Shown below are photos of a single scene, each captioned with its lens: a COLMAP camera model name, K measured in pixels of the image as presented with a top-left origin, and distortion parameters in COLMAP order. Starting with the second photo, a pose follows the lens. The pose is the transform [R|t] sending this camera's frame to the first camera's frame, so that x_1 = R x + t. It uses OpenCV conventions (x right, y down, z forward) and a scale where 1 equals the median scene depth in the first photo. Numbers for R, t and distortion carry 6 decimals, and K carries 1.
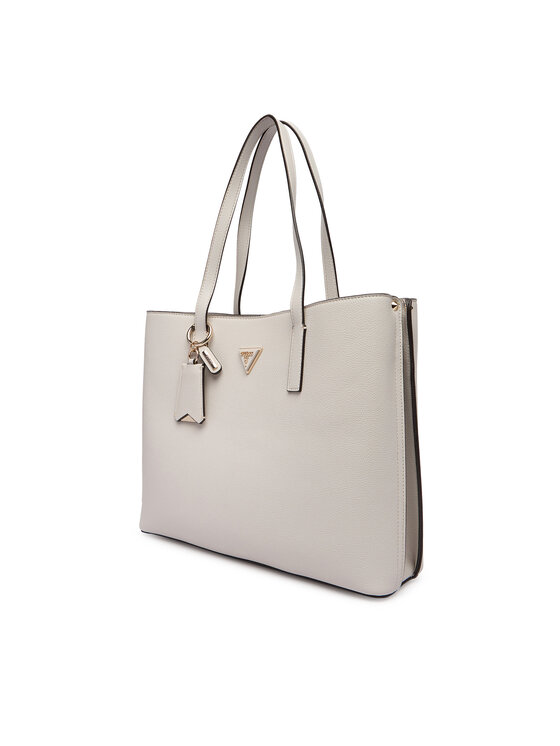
lens RADIAL K [[505.7, 0, 276.7], [0, 505.7, 373.3], [0, 0, 1]] dist [-0.009136, 0.000030]
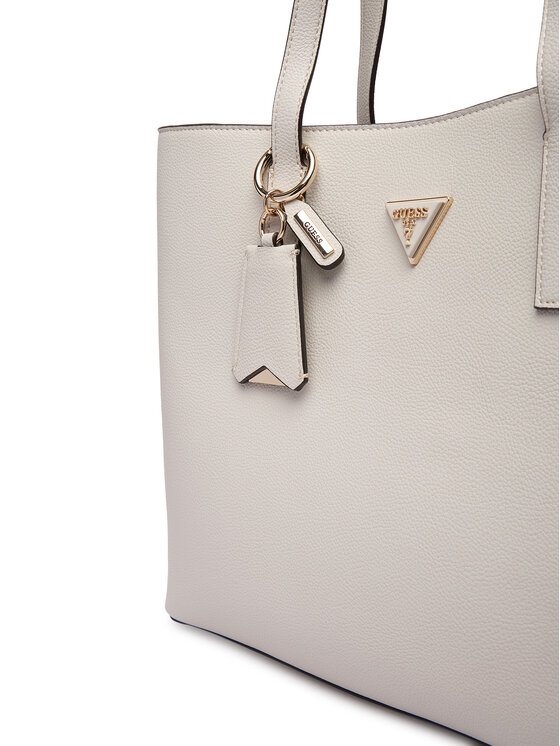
lens RADIAL K [[743.0, 0, 281.5], [0, 743.0, 370.4], [0, 0, 1]] dist [-0.069321, 0.000000]
pose [[0.993666, -0.015278, -0.111334, -0.091779], [0.029734, 0.991152, 0.129362, 0.004623], [0.108372, -0.131853, 0.985328, 0.387907]]
